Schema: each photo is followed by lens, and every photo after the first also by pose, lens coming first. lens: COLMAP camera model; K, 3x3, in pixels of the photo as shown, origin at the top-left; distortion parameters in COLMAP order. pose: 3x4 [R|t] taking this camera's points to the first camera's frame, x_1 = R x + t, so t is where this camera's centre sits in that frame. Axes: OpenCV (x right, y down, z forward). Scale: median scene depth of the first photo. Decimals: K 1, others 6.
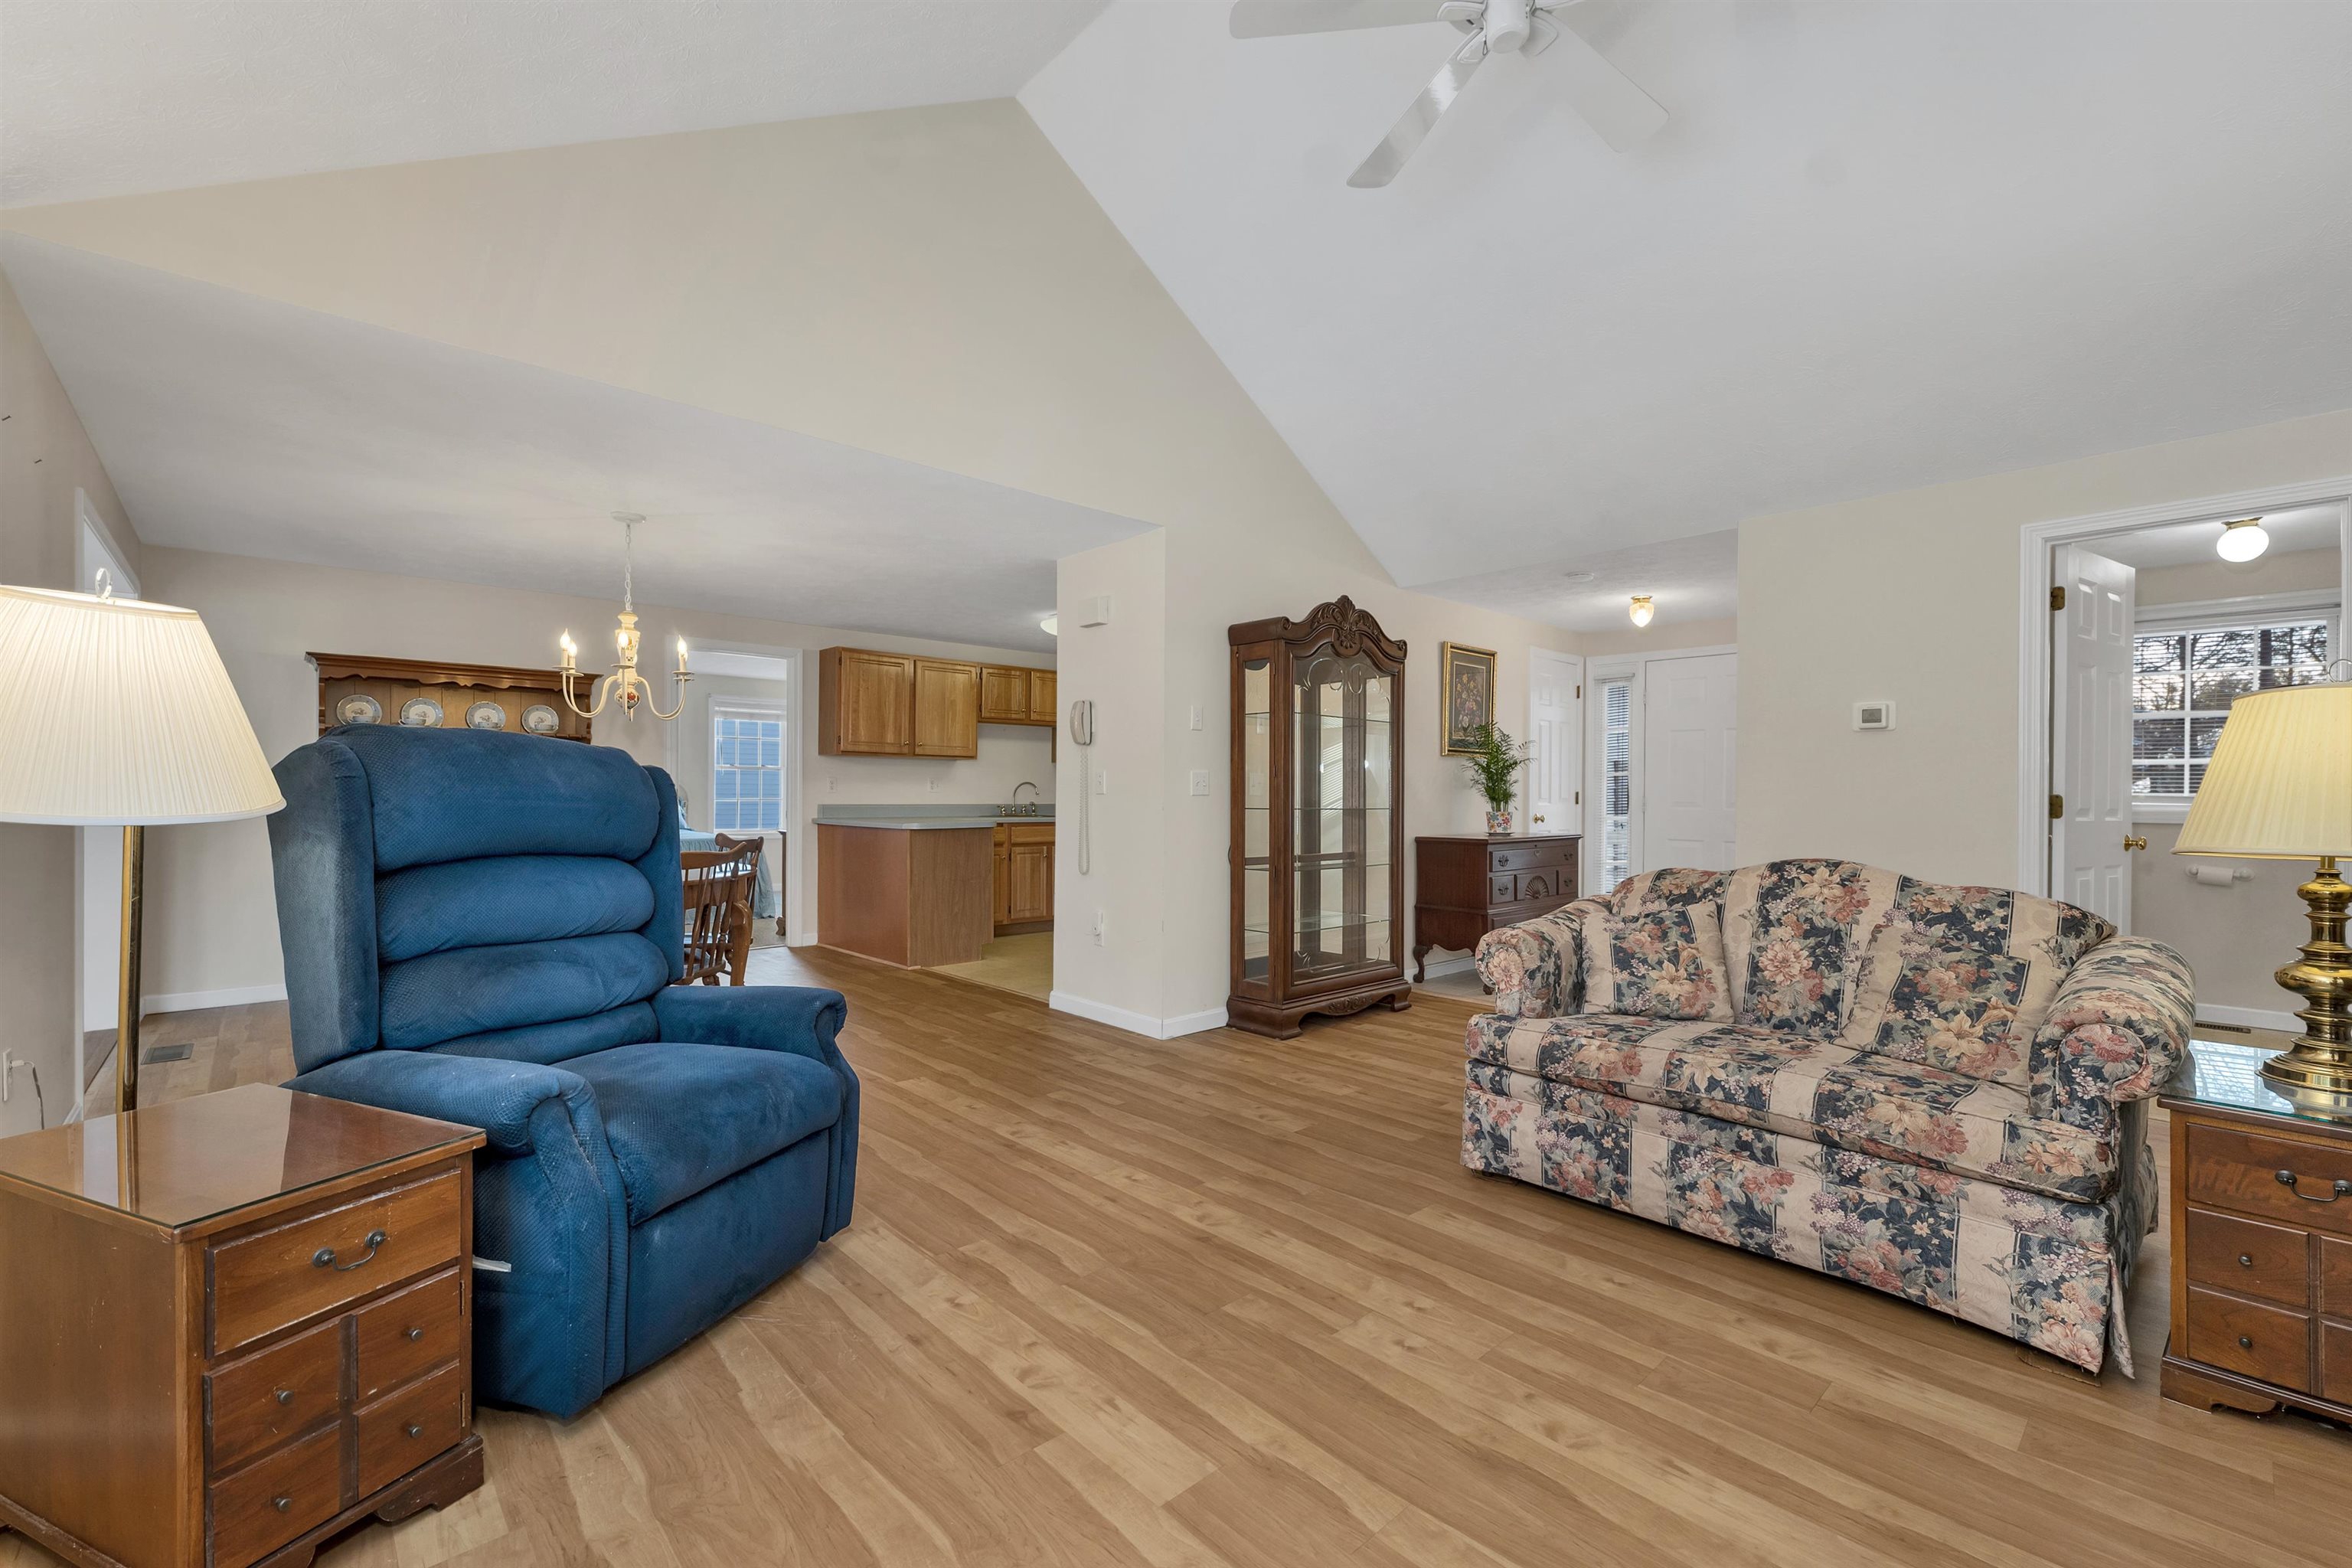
lens RADIAL K [[985.0, 0, 1166.5], [0, 985.0, 796.4], [0, 0, 1]] dist [0.000143, -0.000141]
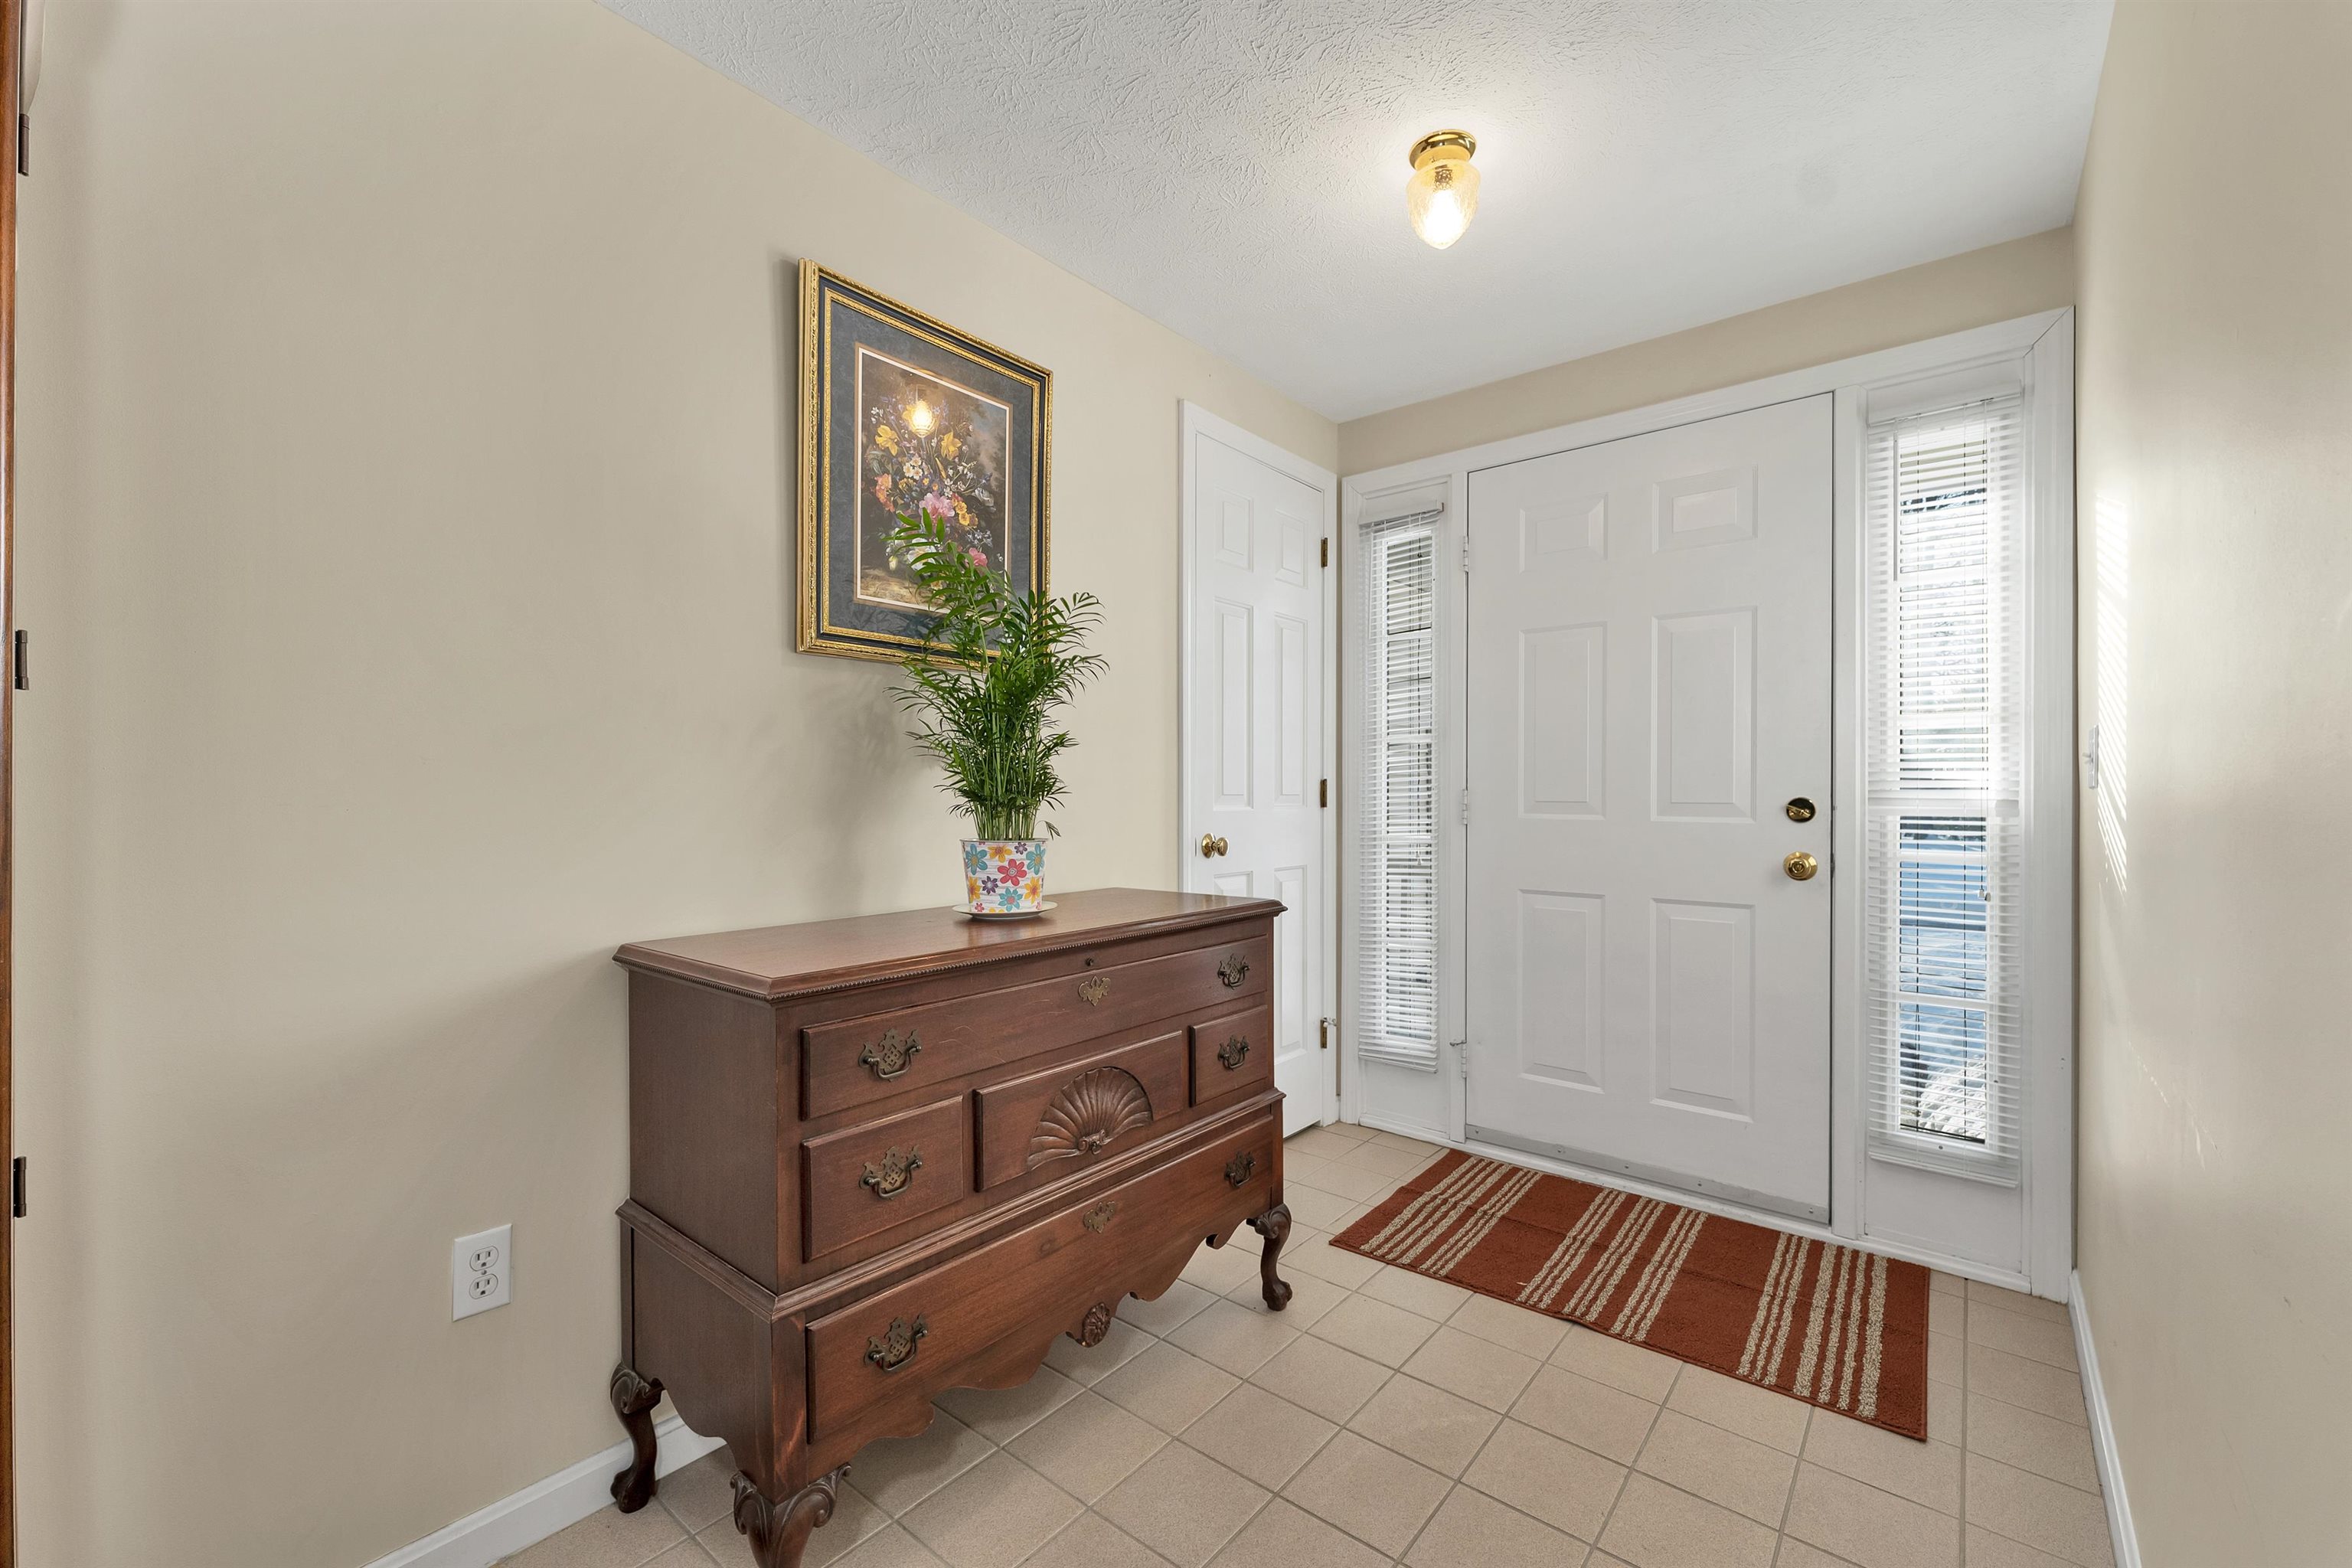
lens RADIAL K [[985.0, 0, 1166.5], [0, 985.0, 796.4], [0, 0, 1]] dist [0.000143, -0.000141]
pose [[0.991004, -0.004710, 0.133748, 0.814360], [0.004634, 0.999989, 0.000882, 0.003392], [-0.133751, -0.000254, 0.991015, 1.615698]]
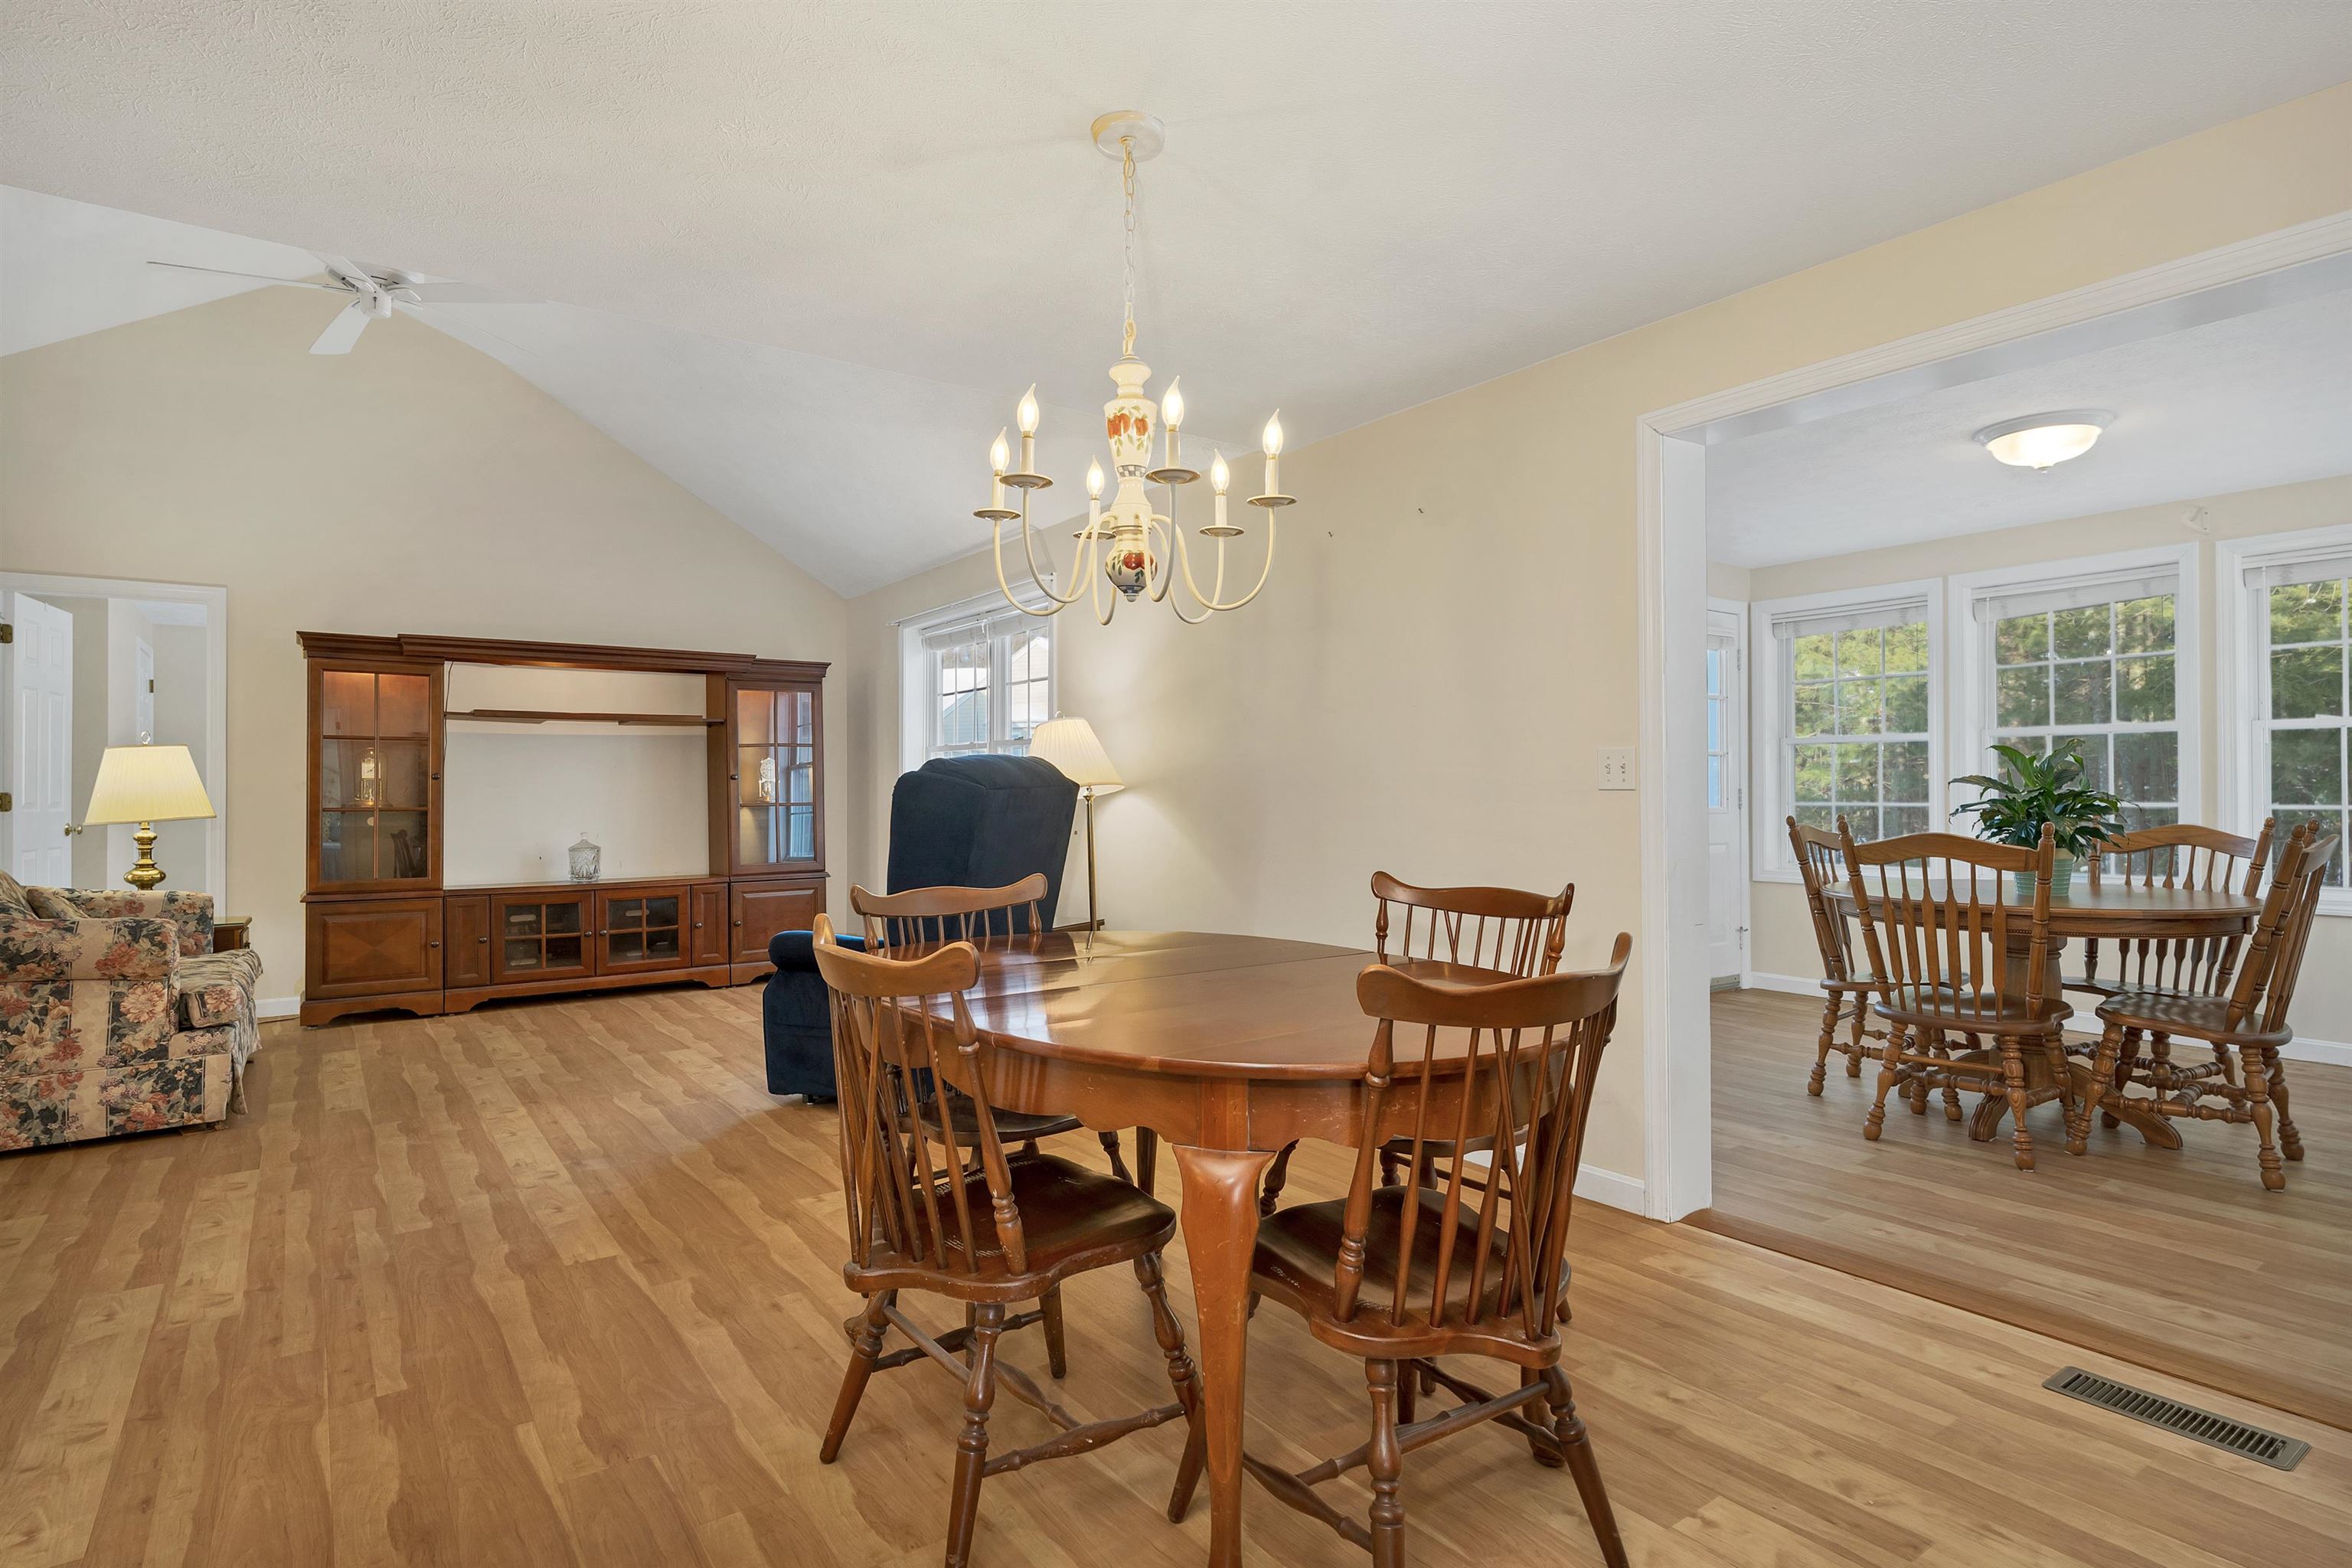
lens RADIAL K [[1217.4, 0, 1190.5], [0, 1217.4, 784.6], [0, 0, 1]] dist [-0.002733, -0.000206]
pose [[-0.993884, -0.001749, 0.110418, -1.061304], [-0.001902, 0.999997, -0.001280, -0.014029], [-0.110416, -0.001482, -0.993884, 2.540752]]
